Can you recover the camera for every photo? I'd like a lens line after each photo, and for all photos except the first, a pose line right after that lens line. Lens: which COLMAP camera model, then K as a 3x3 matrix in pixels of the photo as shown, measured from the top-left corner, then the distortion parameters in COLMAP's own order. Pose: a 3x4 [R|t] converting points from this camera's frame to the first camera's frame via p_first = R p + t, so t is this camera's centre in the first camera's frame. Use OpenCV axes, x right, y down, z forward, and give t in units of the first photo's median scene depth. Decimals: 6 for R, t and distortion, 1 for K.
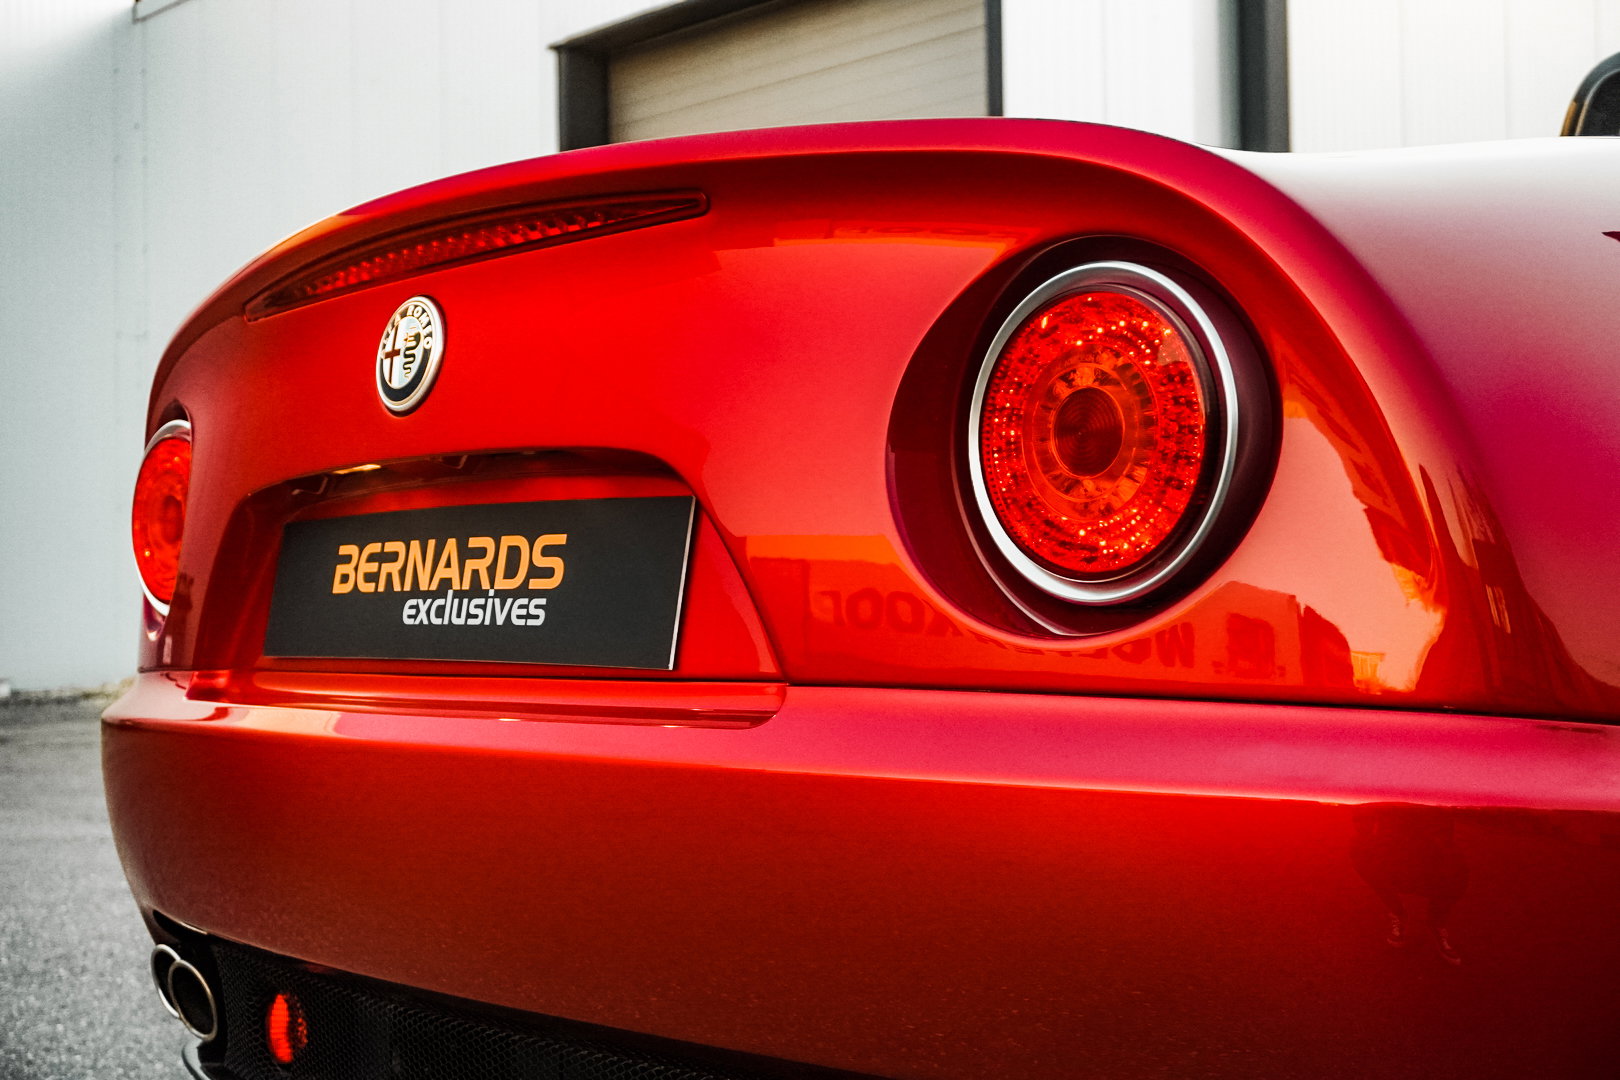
lens RADIAL K [[2068.9, 0, 808.1], [0, 2068.9, 535.9], [0, 0, 1]] dist [0.007251, 0.000000]
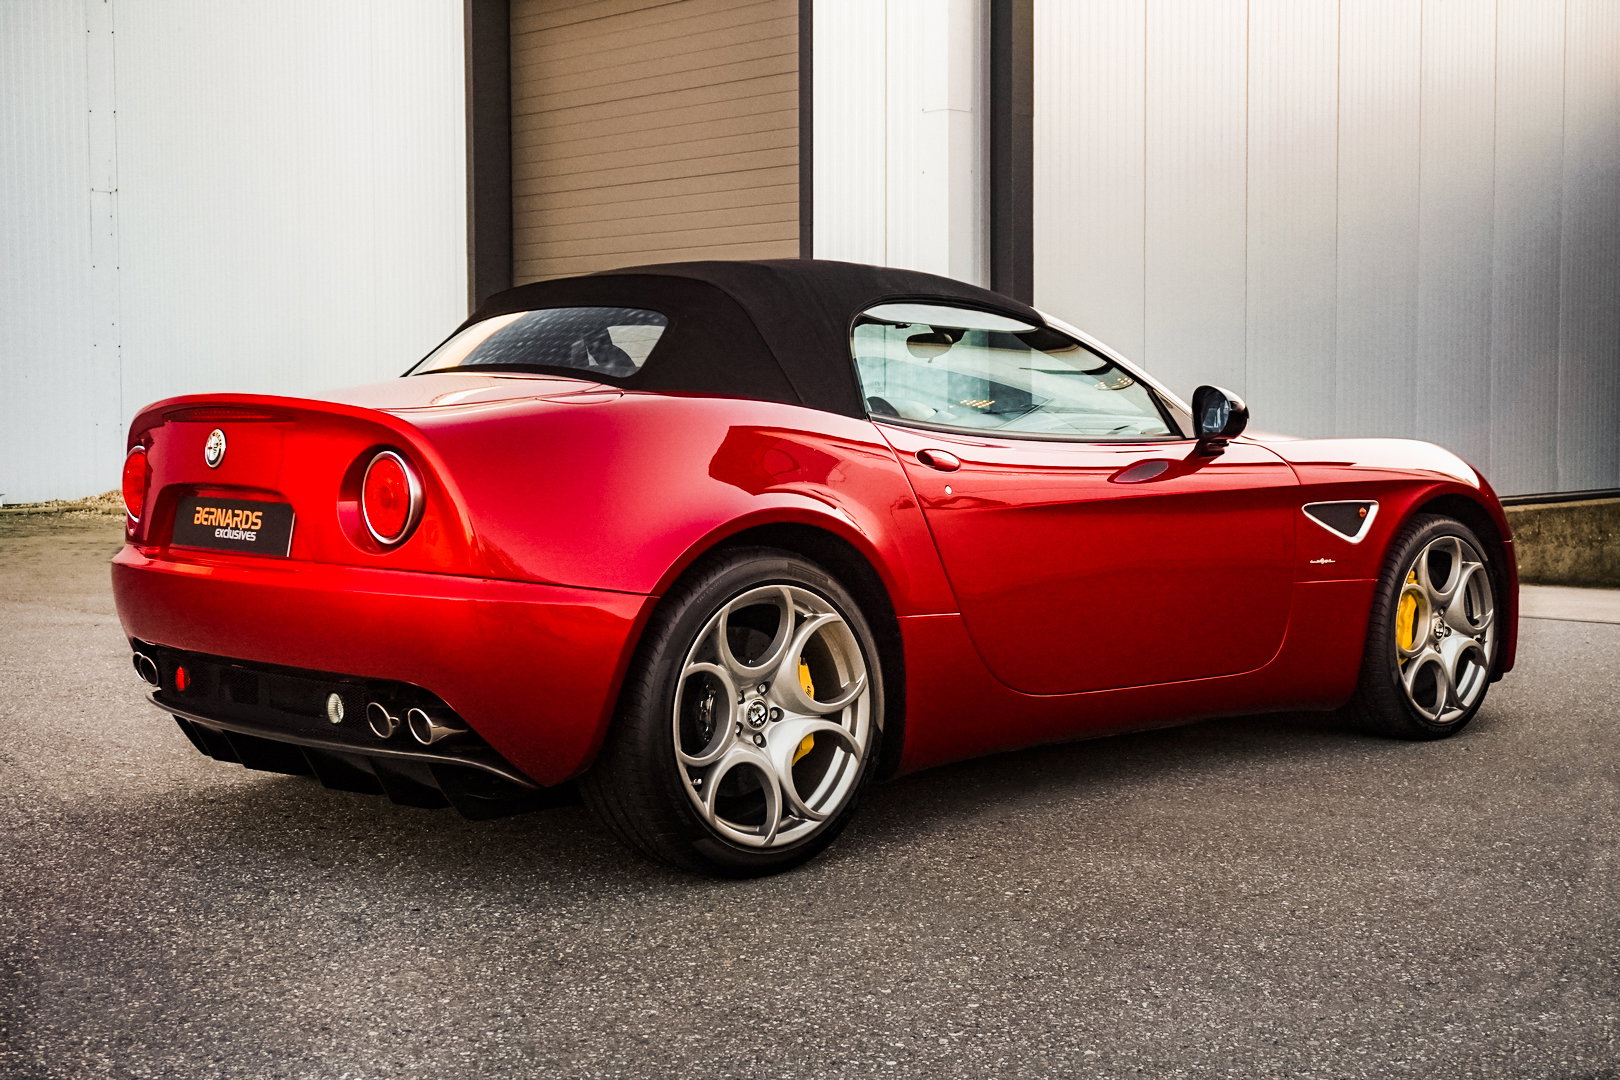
lens RADIAL K [[2089.3, 0, 811.5], [0, 2089.3, 541.5], [0, 0, 1]] dist [0.006609, 0.000000]
pose [[0.999822, 0.015383, 0.010885, 0.648979], [-0.016330, 0.995523, 0.093096, -0.251832], [-0.009405, -0.093257, 0.995598, -2.069556]]
